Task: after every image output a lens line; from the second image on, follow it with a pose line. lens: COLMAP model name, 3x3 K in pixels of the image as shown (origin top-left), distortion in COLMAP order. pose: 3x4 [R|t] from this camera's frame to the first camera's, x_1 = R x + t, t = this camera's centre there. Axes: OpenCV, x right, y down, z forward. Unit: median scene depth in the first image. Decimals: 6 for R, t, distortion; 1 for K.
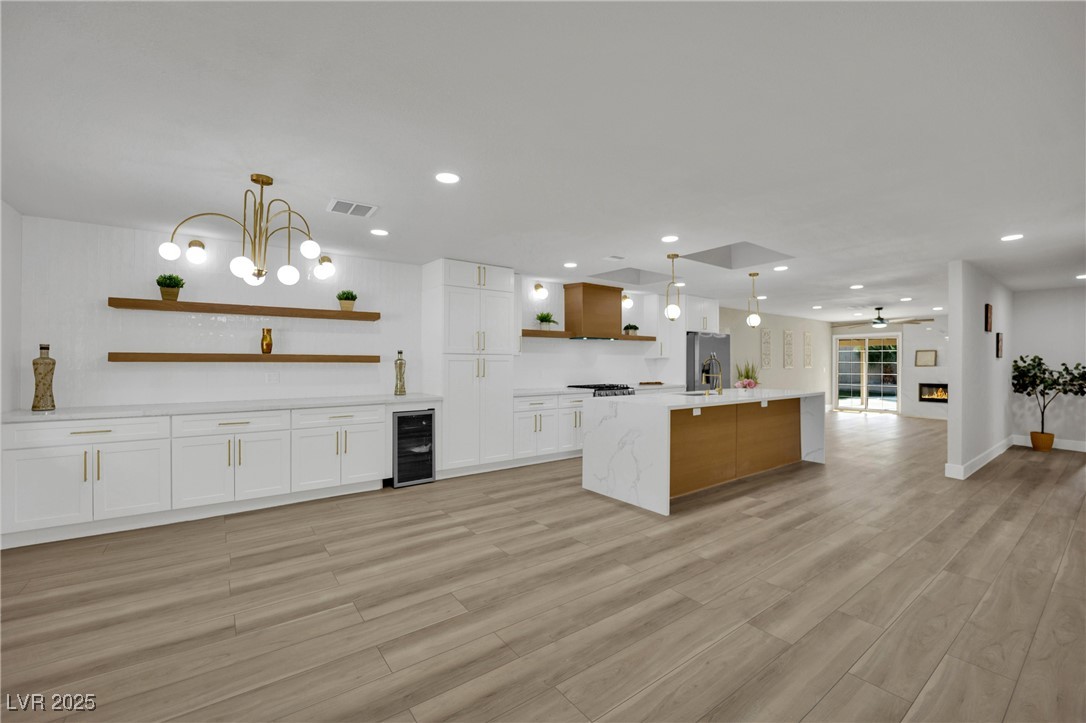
lens RADIAL K [[451.5, 0, 543.0], [0, 451.5, 360.5], [0, 0, 1]] dist [-0.018737, -0.000930]
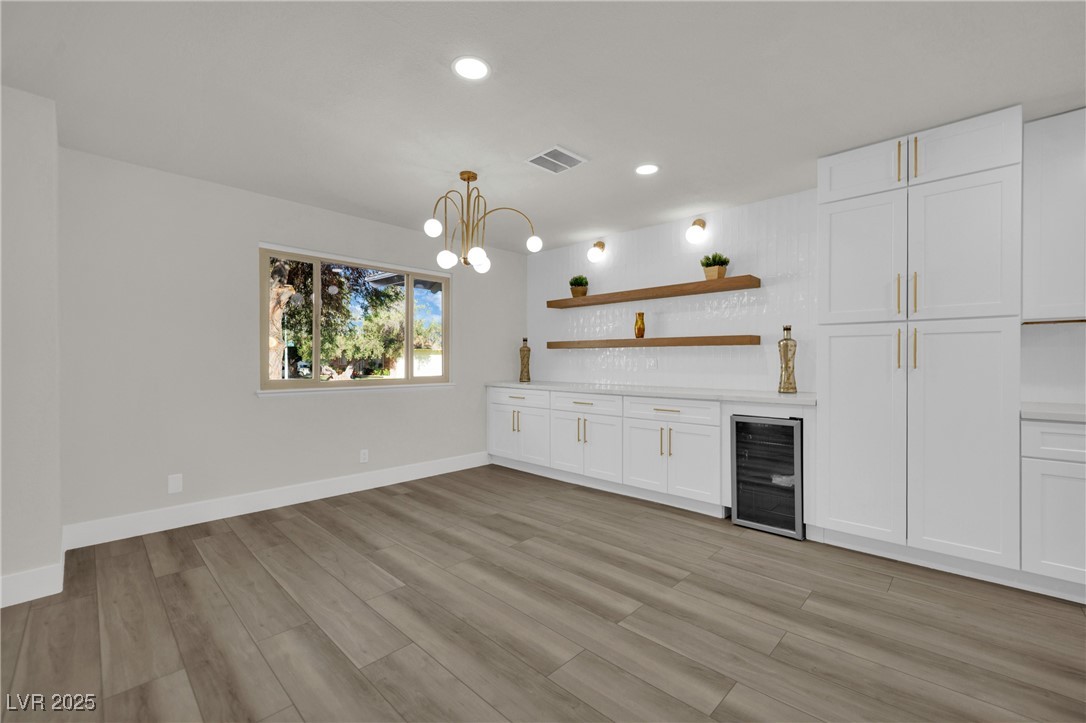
lens RADIAL K [[451.5, 0, 548.5], [0, 451.5, 366.0], [0, 0, 1]] dist [-0.018737, -0.000930]
pose [[0.175193, 0.010785, -0.984475, 0.374164], [0.001867, 0.999935, 0.011287, 0.039697], [0.984532, -0.003816, 0.175161, 0.744974]]
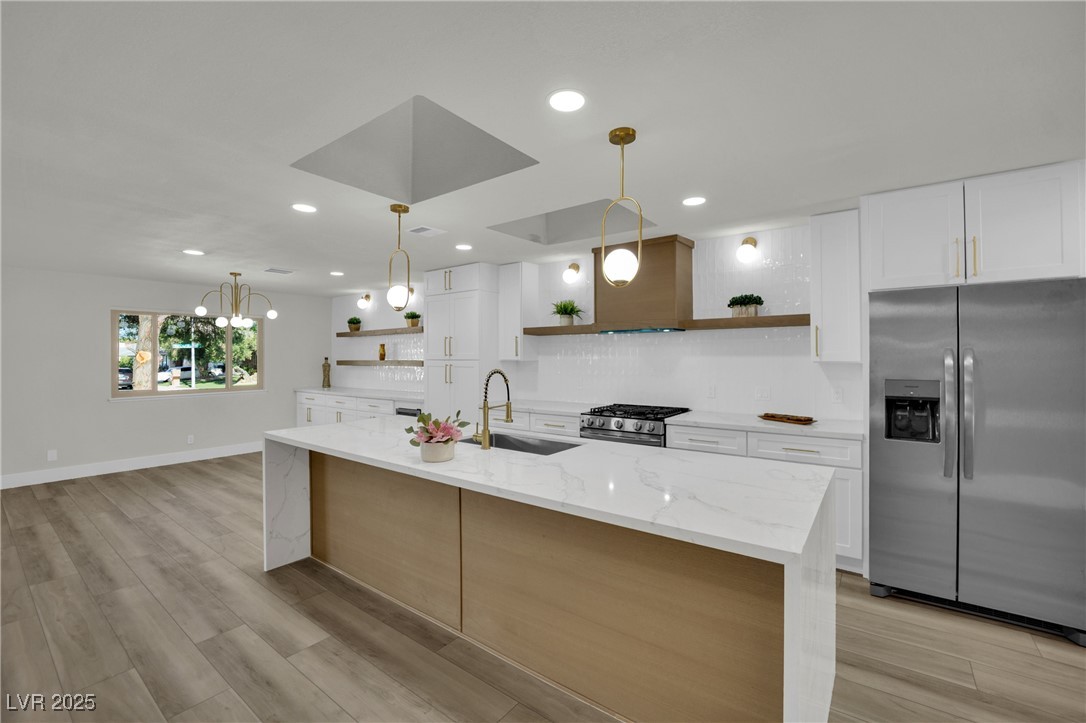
lens RADIAL K [[451.5, 0, 544.8], [0, 451.5, 354.7], [0, 0, 1]] dist [-0.018737, -0.000930]
pose [[0.291067, -0.005925, -0.956684, 1.203480], [0.008820, 0.999955, -0.003509, -0.028354], [0.956662, -0.007417, 0.291106, 1.278552]]
